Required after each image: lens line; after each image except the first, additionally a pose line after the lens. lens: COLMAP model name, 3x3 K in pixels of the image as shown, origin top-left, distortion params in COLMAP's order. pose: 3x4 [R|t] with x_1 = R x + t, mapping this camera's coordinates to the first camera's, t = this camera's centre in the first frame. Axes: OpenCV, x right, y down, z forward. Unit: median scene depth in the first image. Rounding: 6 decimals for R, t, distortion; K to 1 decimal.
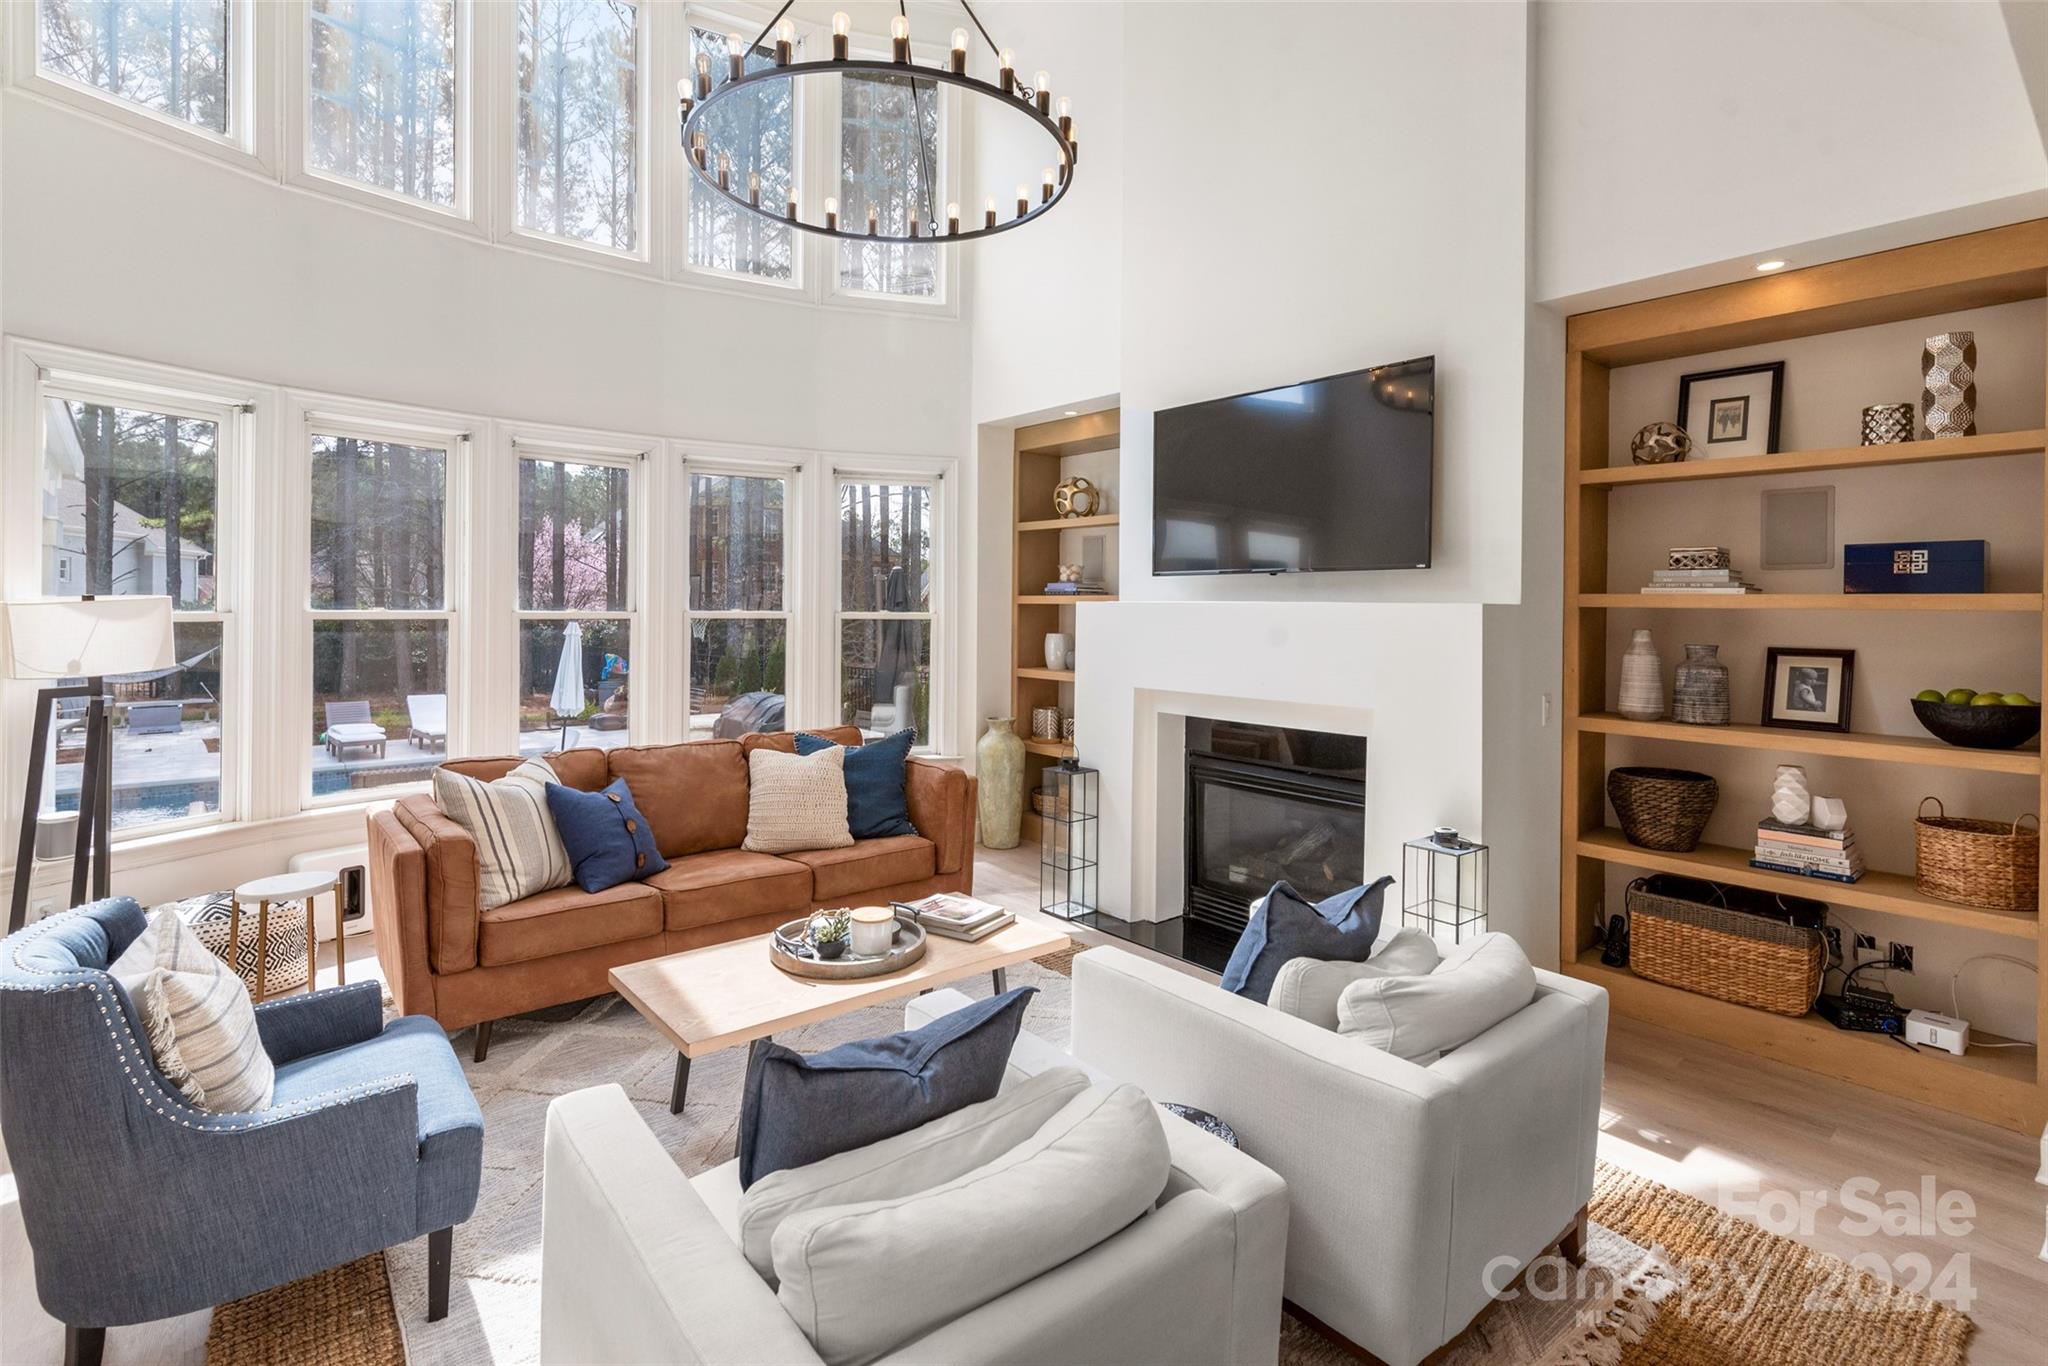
lens RADIAL K [[964.0, 0, 1026.8], [0, 964.0, 602.8], [0, 0, 1]] dist [0.000627, -0.000171]
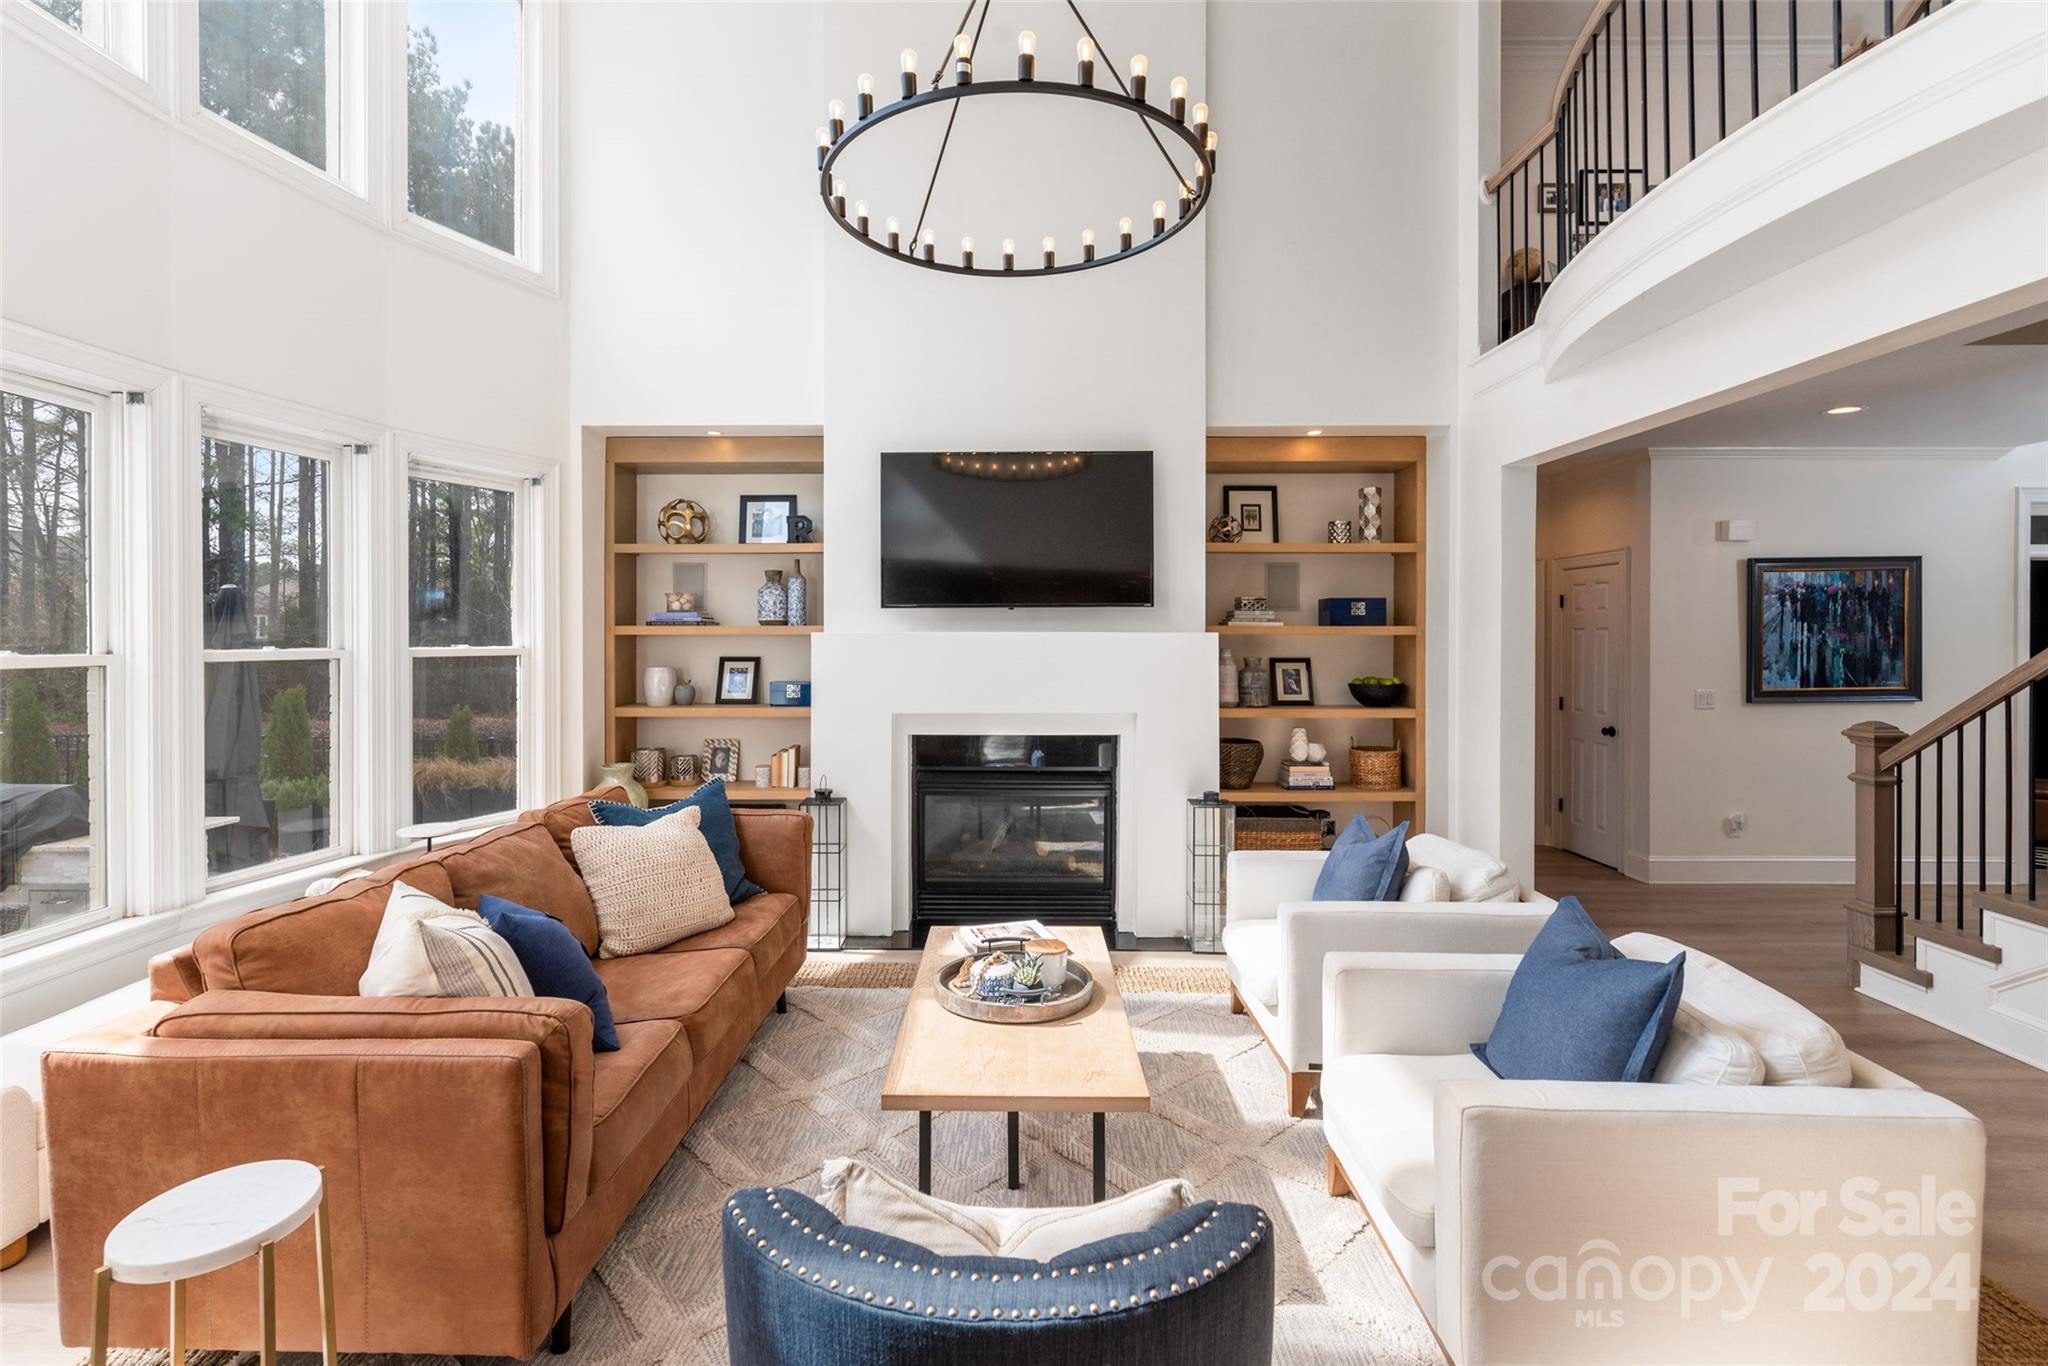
lens RADIAL K [[913.8, 0, 993.9], [0, 913.8, 638.8], [0, 0, 1]] dist [0.004424, 0.000398]
pose [[0.660319, -0.010169, 0.750917, -0.703801], [0.004332, 0.999943, 0.009732, -0.004144], [-0.750973, -0.003173, 0.660325, 0.312409]]
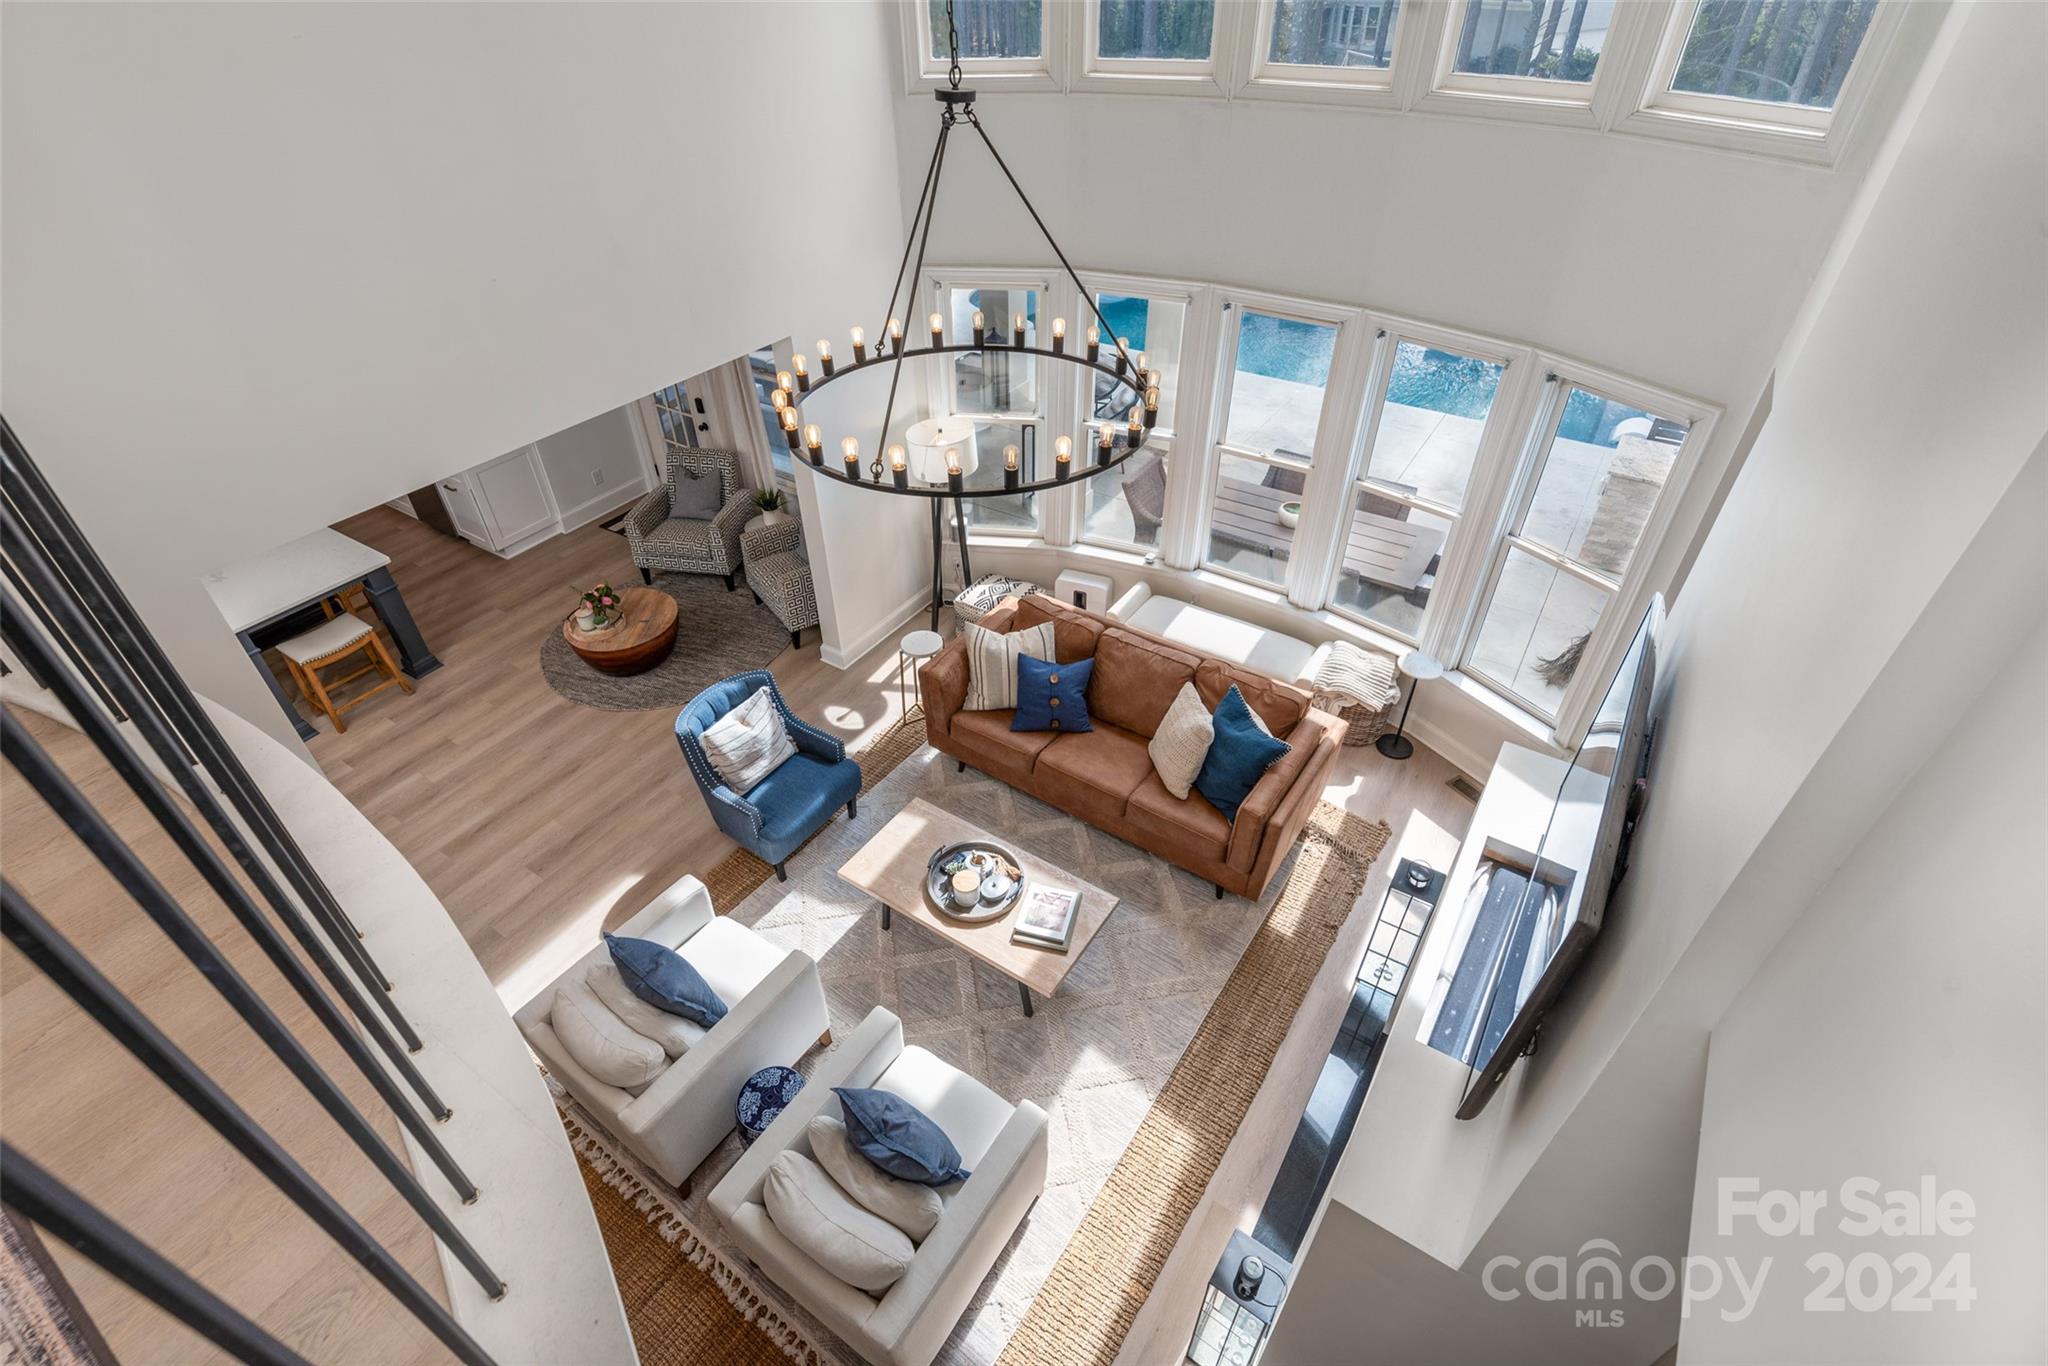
lens RADIAL K [[957.6, 0, 1024.2], [0, 957.6, 683.0], [0, 0, 1]] dist [-0.004704, -0.000117]
pose [[0.281146, 0.590562, -0.756435, 0.657226], [0.016950, 0.785049, 0.619201, -0.687472], [0.959515, -0.186908, 0.210703, 0.633767]]
